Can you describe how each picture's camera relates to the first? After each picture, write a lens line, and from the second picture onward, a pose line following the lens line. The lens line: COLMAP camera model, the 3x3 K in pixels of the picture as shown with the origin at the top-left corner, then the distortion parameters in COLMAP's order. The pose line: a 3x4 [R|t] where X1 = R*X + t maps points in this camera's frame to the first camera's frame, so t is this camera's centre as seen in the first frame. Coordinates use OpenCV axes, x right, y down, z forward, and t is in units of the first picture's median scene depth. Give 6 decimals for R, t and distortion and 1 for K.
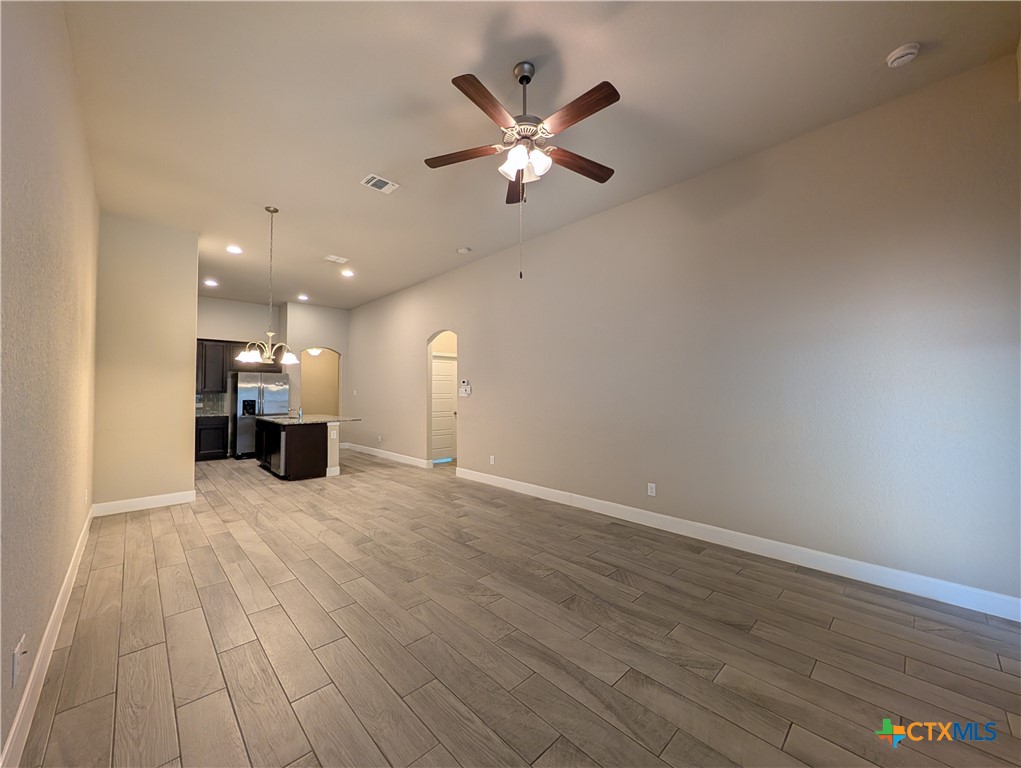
lens RADIAL K [[394.9, 0, 510.3], [0, 394.9, 387.7], [0, 0, 1]] dist [0.001890, 0.000085]
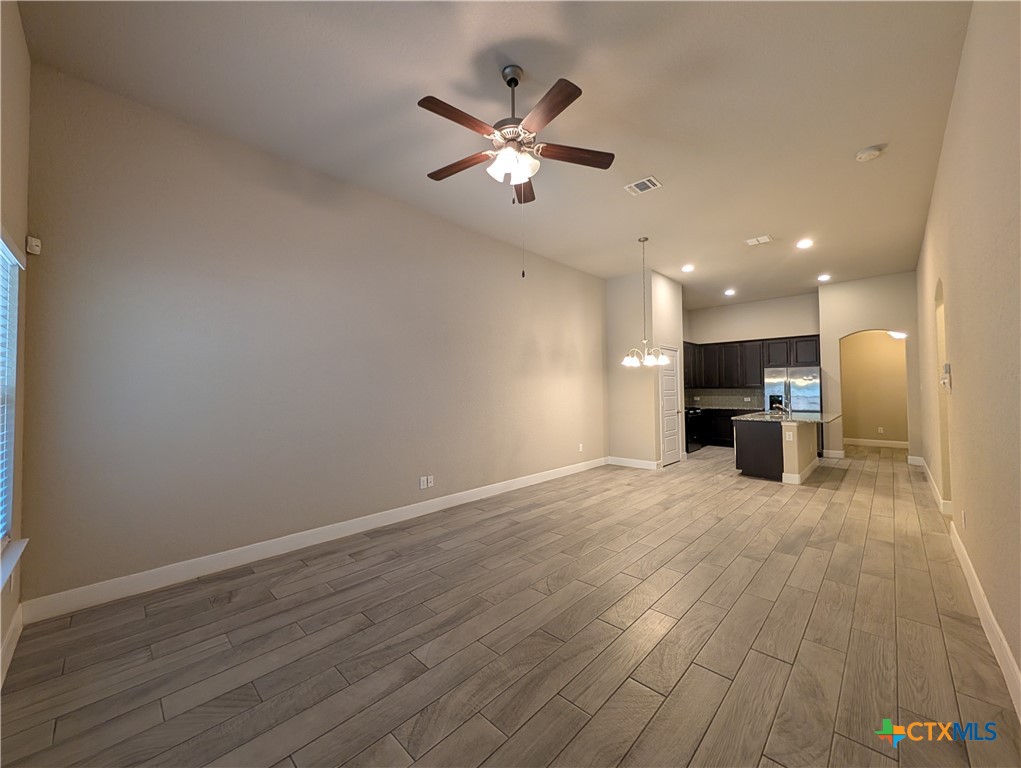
lens RADIAL K [[394.9, 0, 510.1], [0, 394.9, 379.4], [0, 0, 1]] dist [0.001890, 0.000085]
pose [[0.034661, -0.026601, -0.999045, 0.543308], [0.020632, 0.999452, -0.025896, 0.005772], [0.999186, -0.019714, 0.035191, 0.485977]]
